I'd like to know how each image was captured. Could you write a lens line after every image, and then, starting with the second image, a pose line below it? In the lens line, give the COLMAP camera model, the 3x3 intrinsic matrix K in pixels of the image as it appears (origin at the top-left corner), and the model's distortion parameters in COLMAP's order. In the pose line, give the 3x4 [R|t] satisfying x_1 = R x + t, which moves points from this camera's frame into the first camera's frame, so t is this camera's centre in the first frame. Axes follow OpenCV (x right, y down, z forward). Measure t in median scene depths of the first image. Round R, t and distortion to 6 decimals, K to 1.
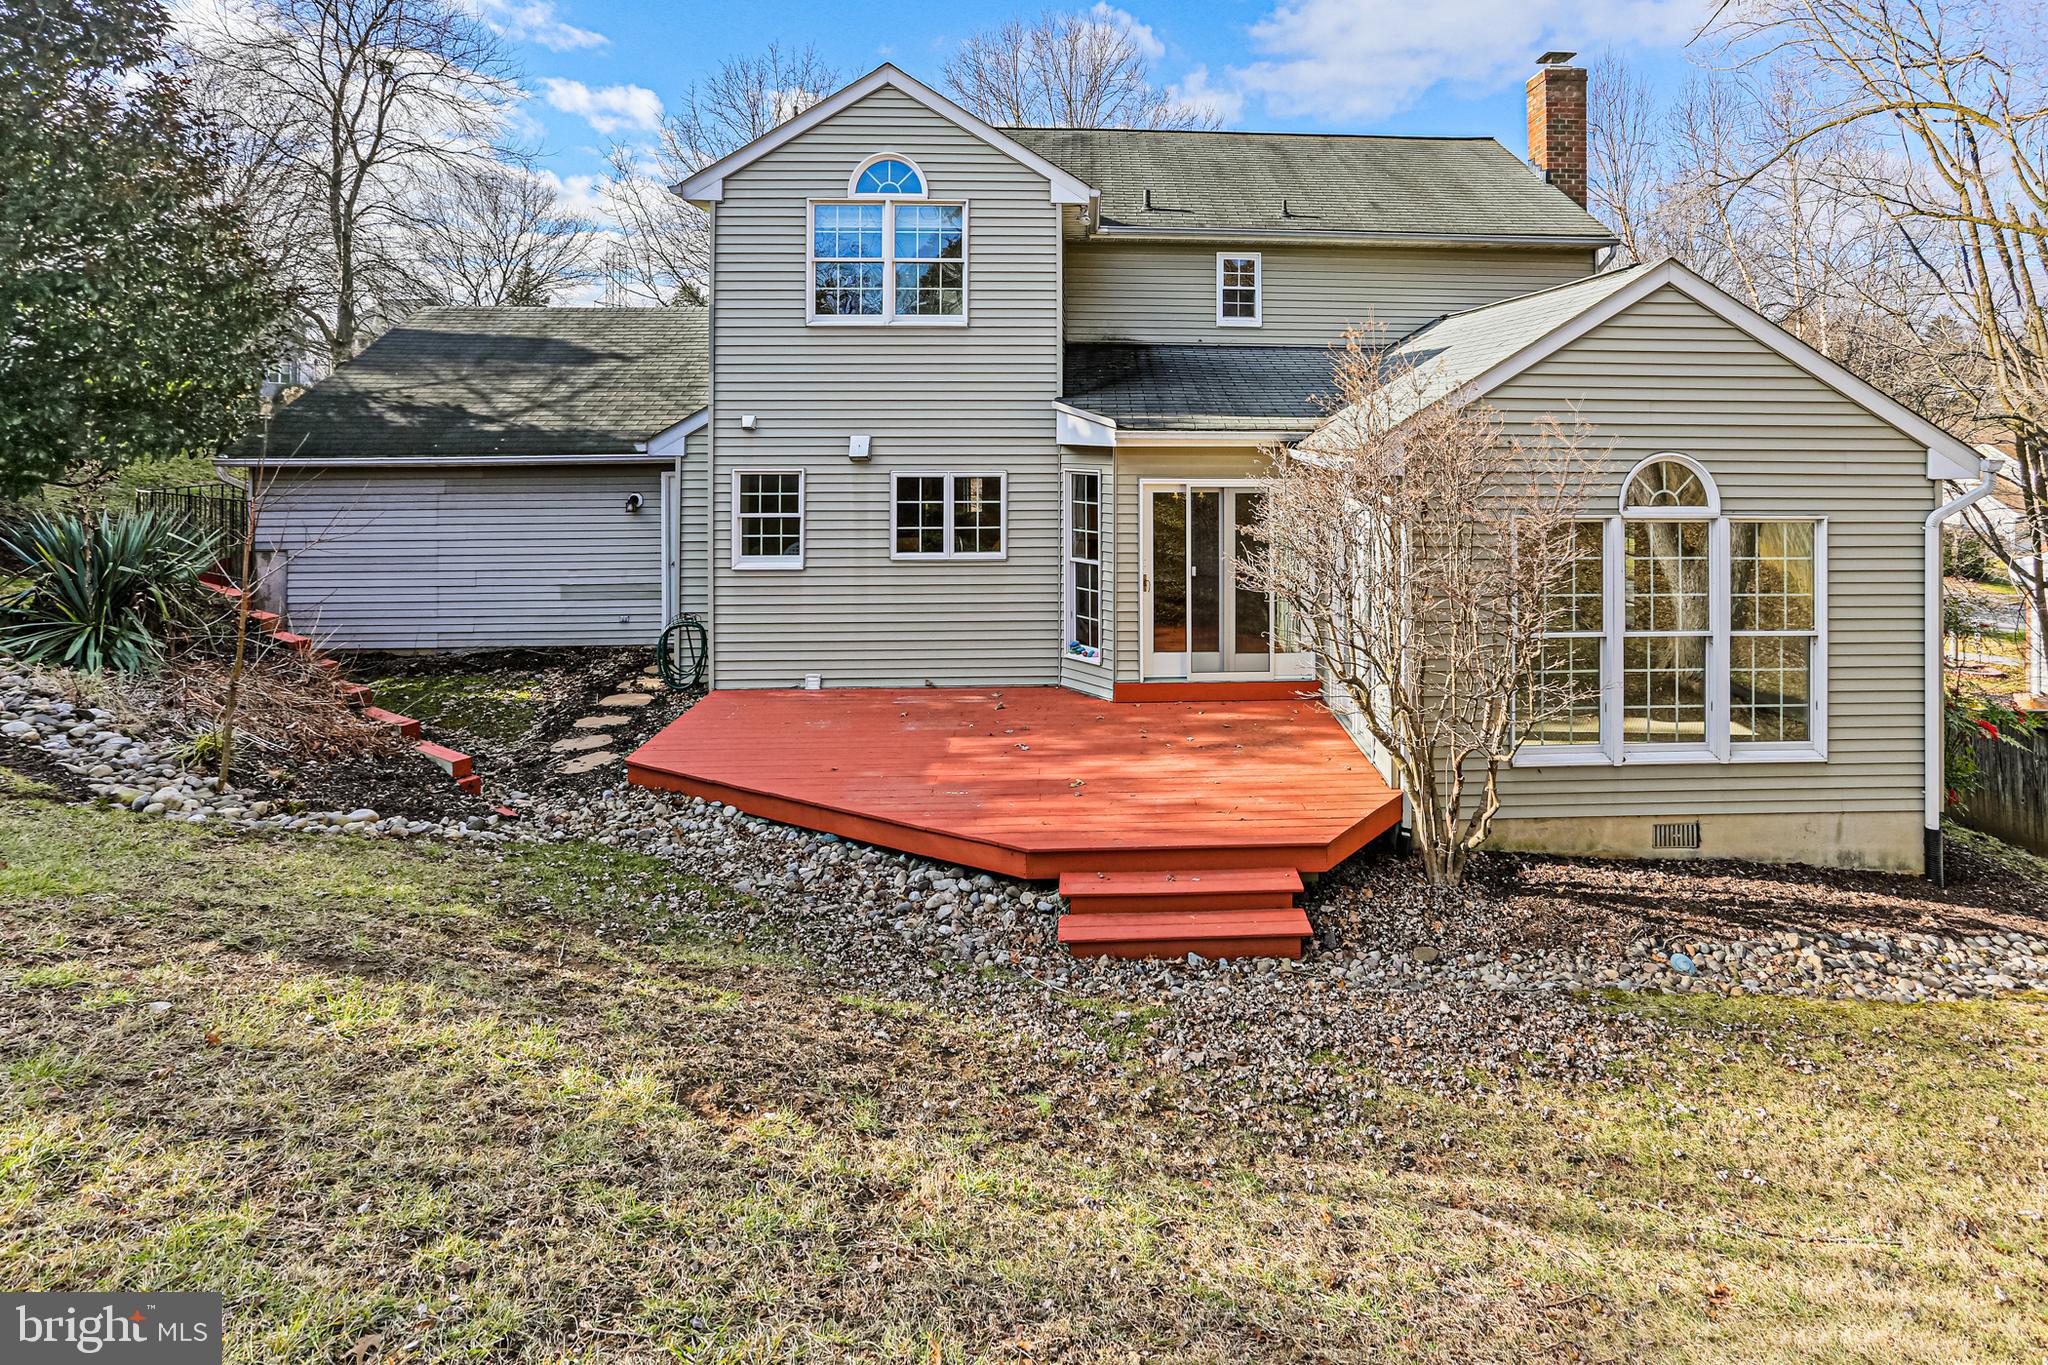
lens RADIAL K [[996.2, 0, 1010.3], [0, 996.2, 622.2], [0, 0, 1]] dist [-0.039214, 0.020416]
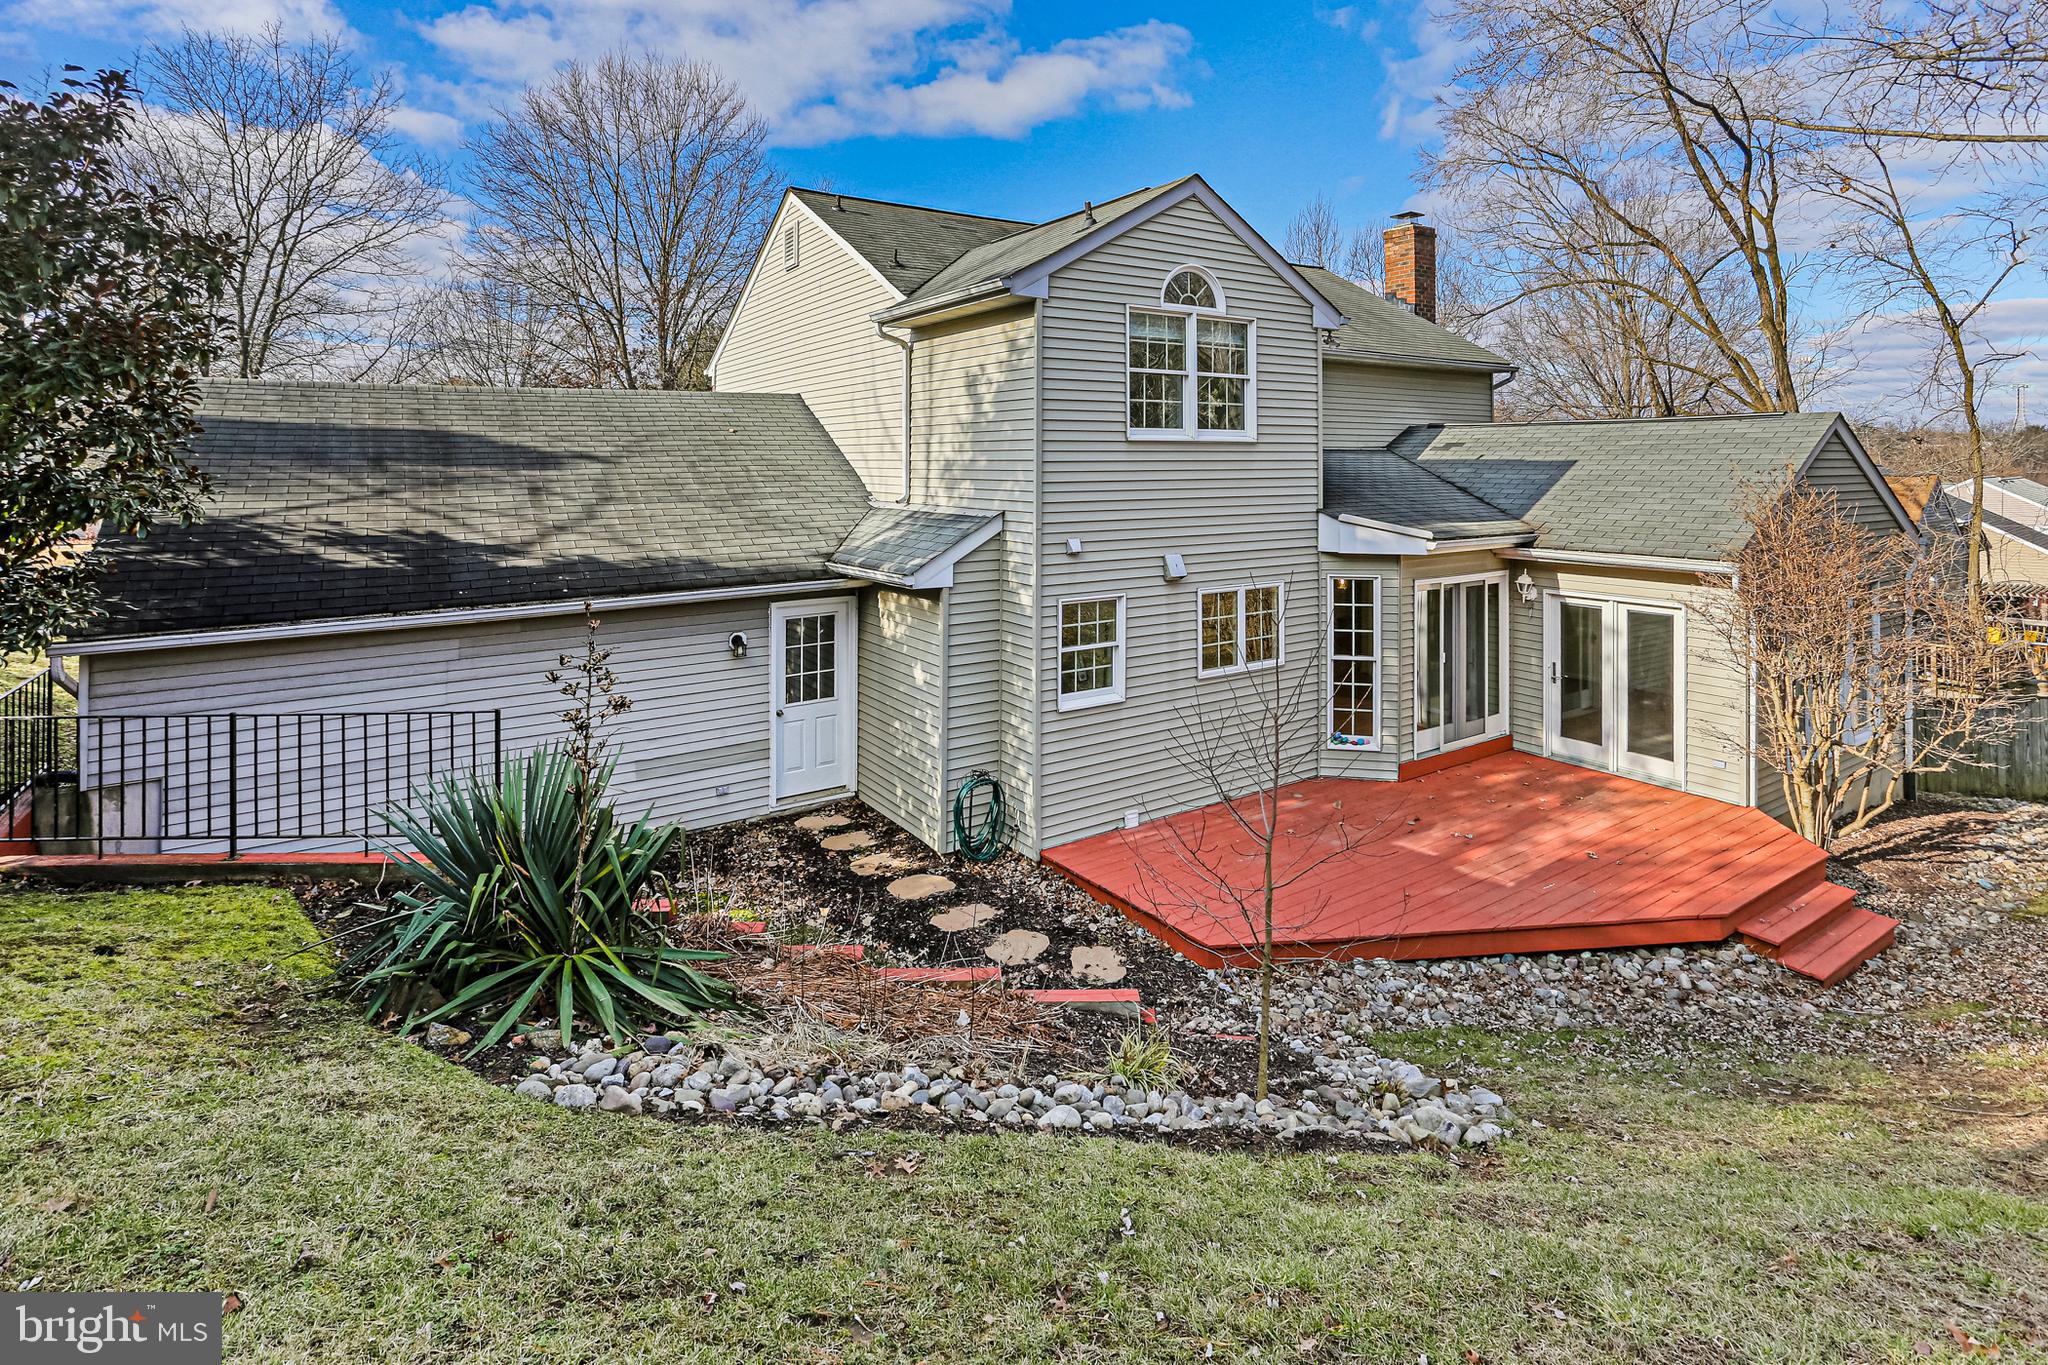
lens RADIAL K [[996.2, 0, 1022.8], [0, 996.2, 667.4], [0, 0, 1]] dist [-0.039214, 0.020416]
pose [[0.847077, -0.119305, 0.517906, -0.773554], [0.123852, 0.991962, 0.025938, -0.121219], [-0.516837, 0.042172, 0.855044, 0.255960]]
